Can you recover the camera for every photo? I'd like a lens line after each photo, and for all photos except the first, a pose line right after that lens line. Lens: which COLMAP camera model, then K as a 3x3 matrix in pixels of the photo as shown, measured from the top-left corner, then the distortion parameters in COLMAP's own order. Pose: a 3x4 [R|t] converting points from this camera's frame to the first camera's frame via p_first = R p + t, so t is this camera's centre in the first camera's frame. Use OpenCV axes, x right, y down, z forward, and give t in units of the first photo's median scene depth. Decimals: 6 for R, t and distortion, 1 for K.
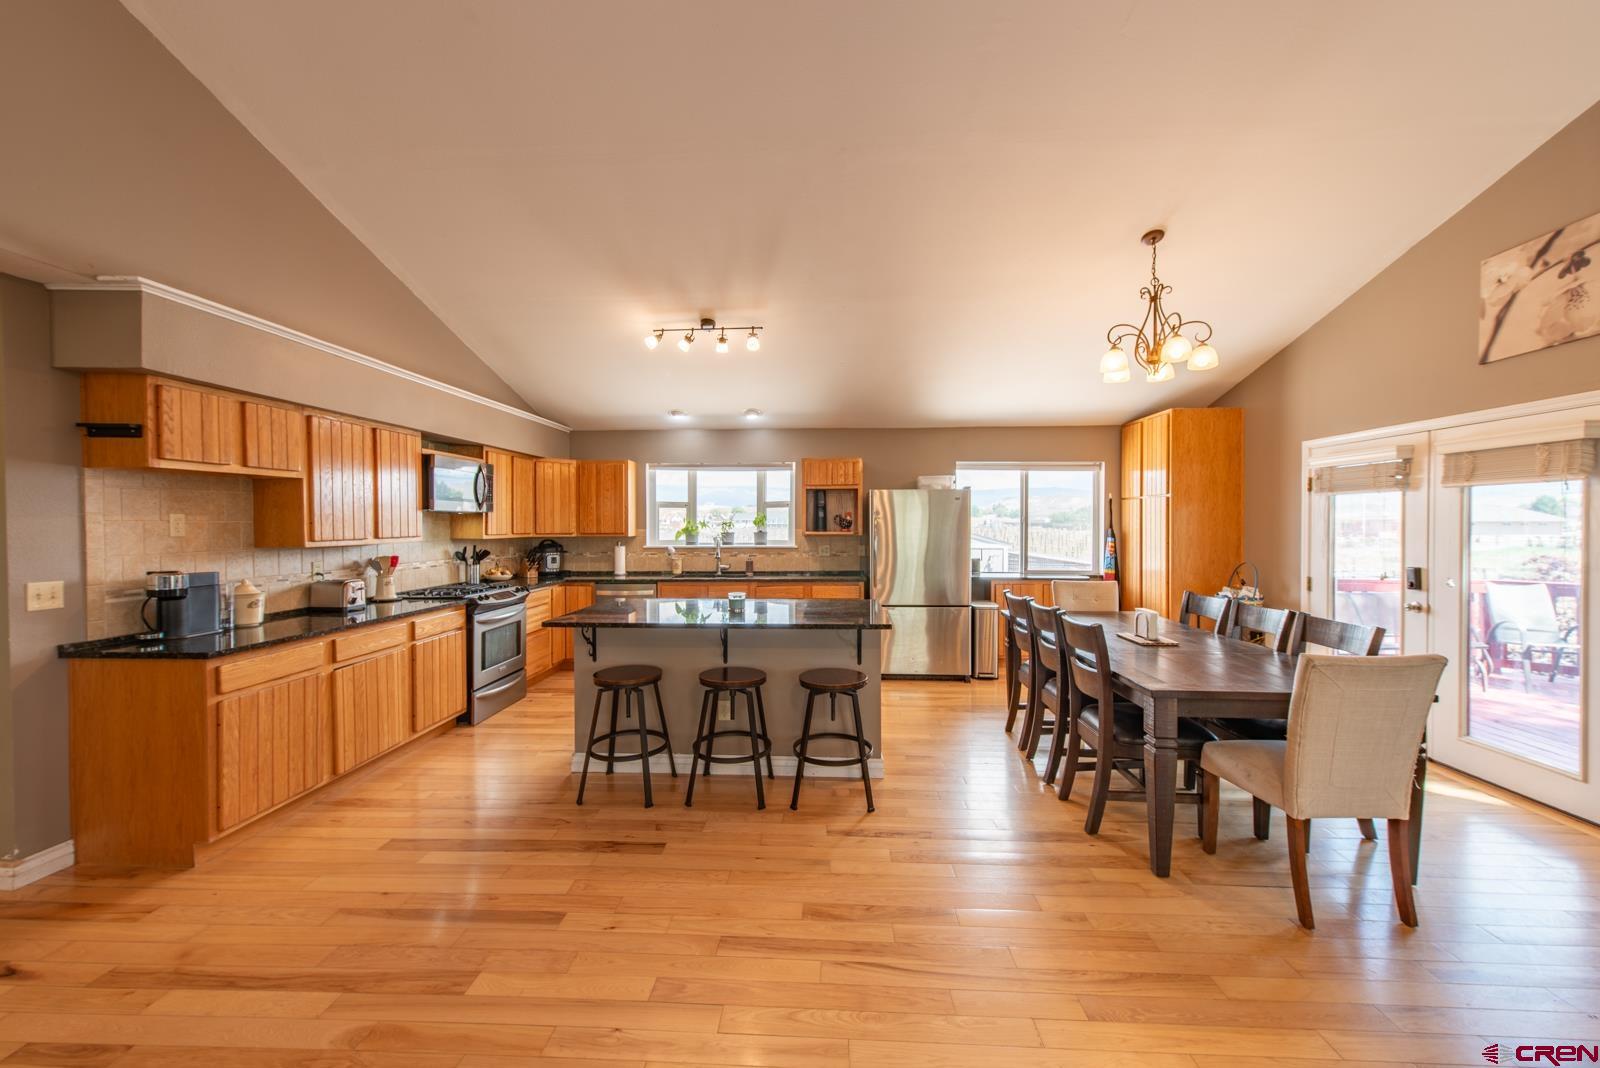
lens RADIAL K [[625.1, 0, 801.0], [0, 625.1, 534.6], [0, 0, 1]] dist [0.017520, -0.004954]
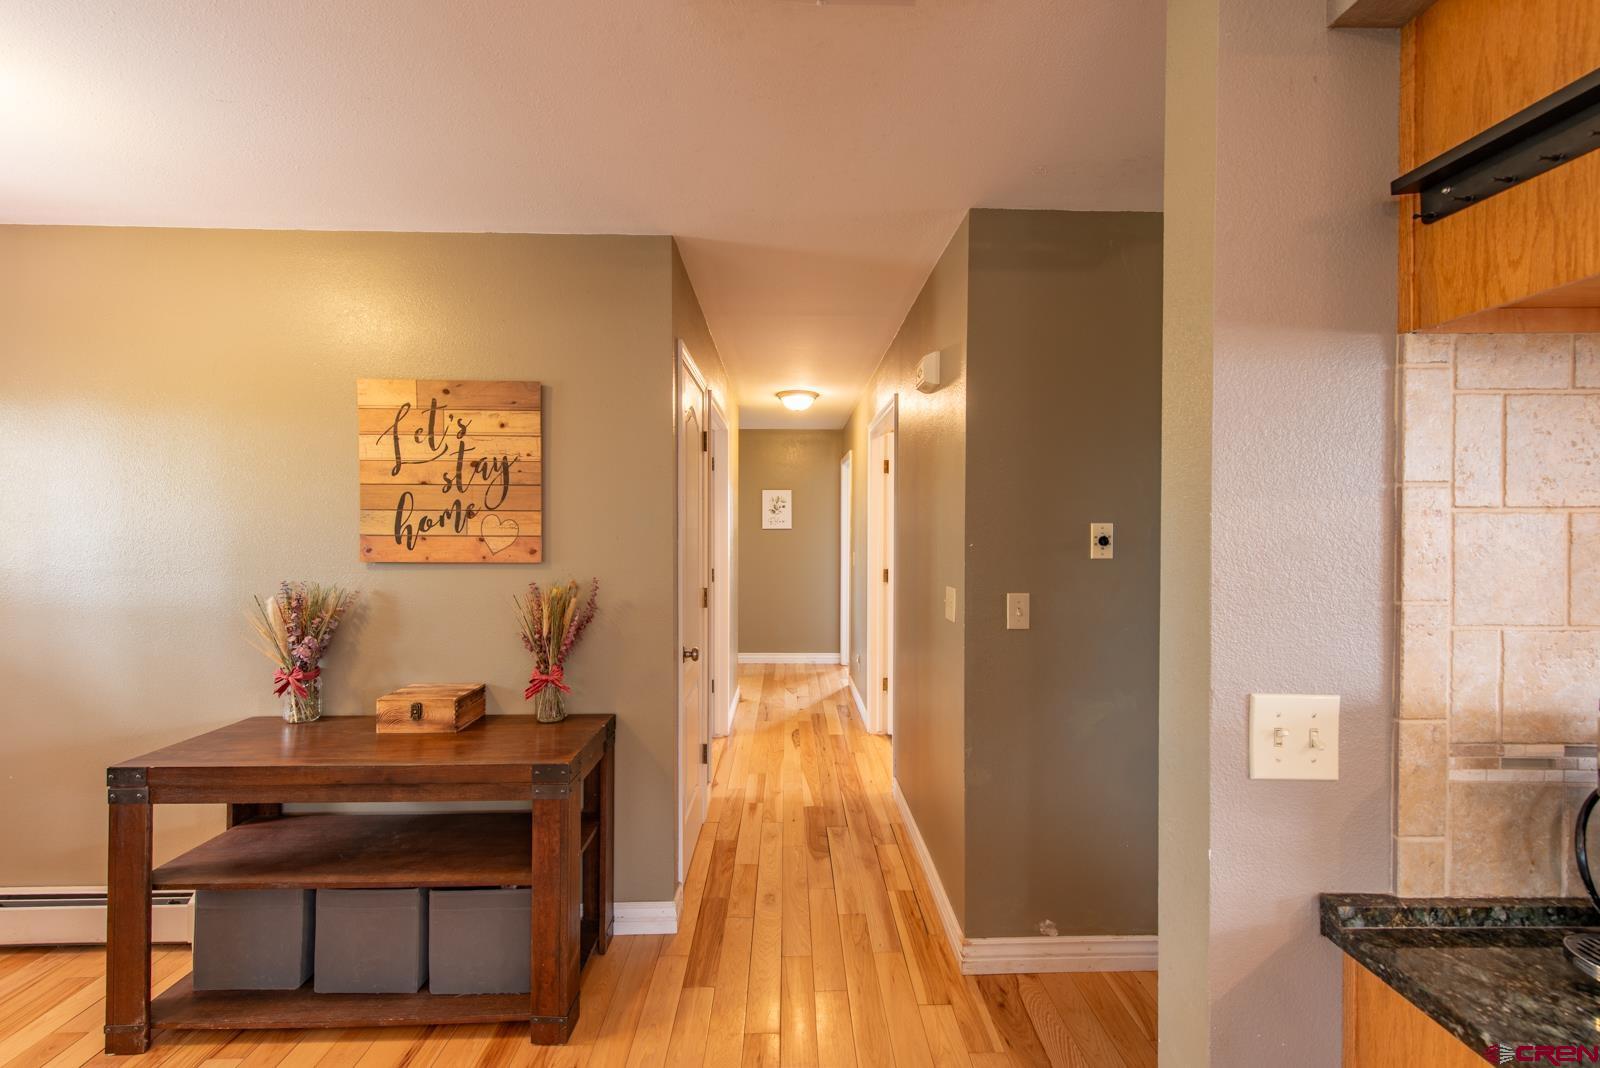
lens RADIAL K [[628.7, 0, 804.9], [0, 628.7, 530.9], [0, 0, 1]] dist [0.001550, -0.000005]
pose [[0.073484, 0.007871, -0.997265, -0.508727], [-0.022757, 0.999722, 0.006214, -0.003250], [0.997037, 0.022238, 0.073642, 0.414643]]
